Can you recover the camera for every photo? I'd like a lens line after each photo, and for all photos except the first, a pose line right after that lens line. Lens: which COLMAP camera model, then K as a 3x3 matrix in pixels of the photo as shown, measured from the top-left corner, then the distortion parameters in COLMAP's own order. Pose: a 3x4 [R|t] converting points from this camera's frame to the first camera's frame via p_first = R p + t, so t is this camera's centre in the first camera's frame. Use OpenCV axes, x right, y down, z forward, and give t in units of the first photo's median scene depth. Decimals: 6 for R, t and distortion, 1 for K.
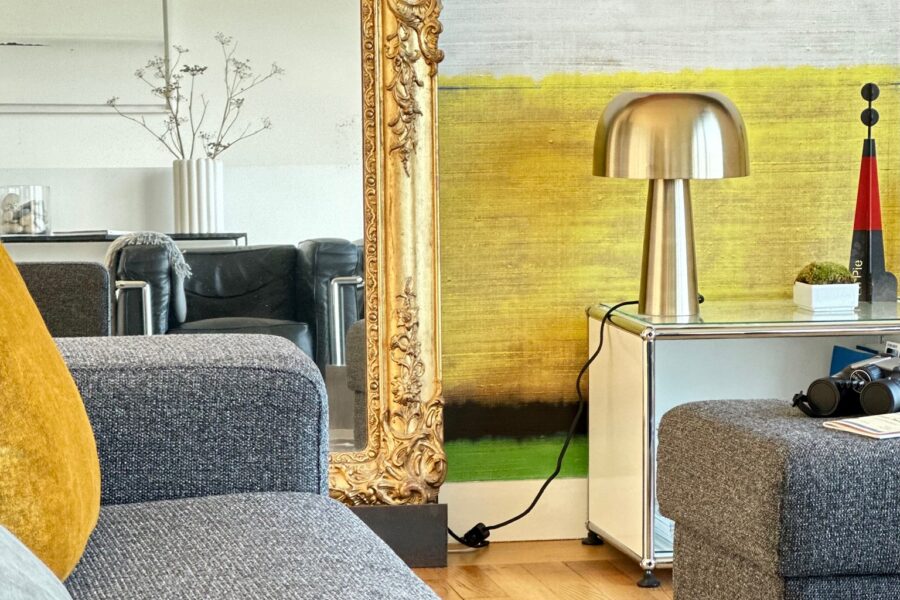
lens RADIAL K [[2412.0, 0, 450.0], [0, 2412.0, 300.0], [0, 0, 1]] dist [-0.099481, 0.000000]
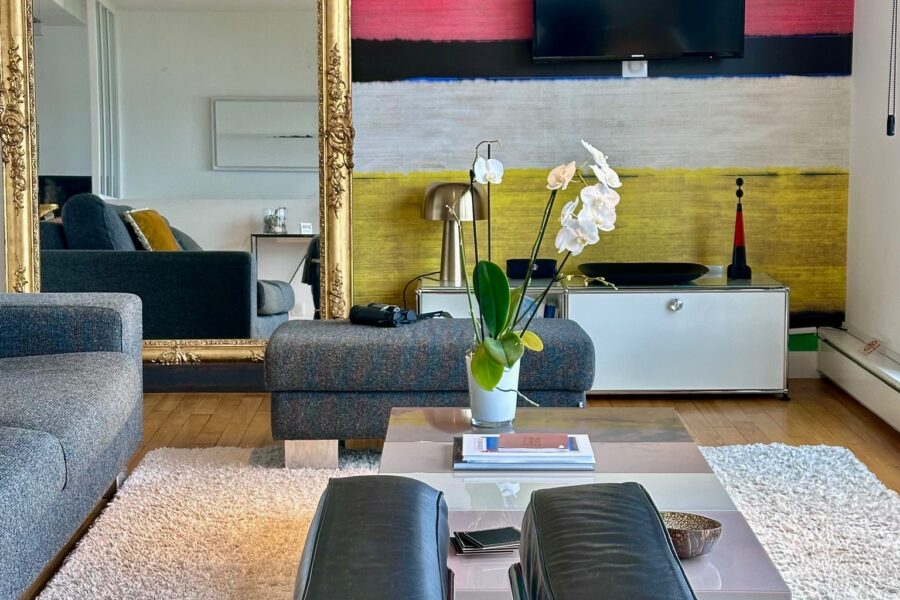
lens RADIAL K [[1286.6, 0, 450.1], [0, 1286.6, 300.0], [0, 0, 1]] dist [0.001491, 0.000000]
pose [[0.988771, 0.019881, -0.148108, 0.266756], [-0.014956, 0.999300, 0.034288, -0.017785], [0.148686, -0.031688, 0.988377, -0.181026]]
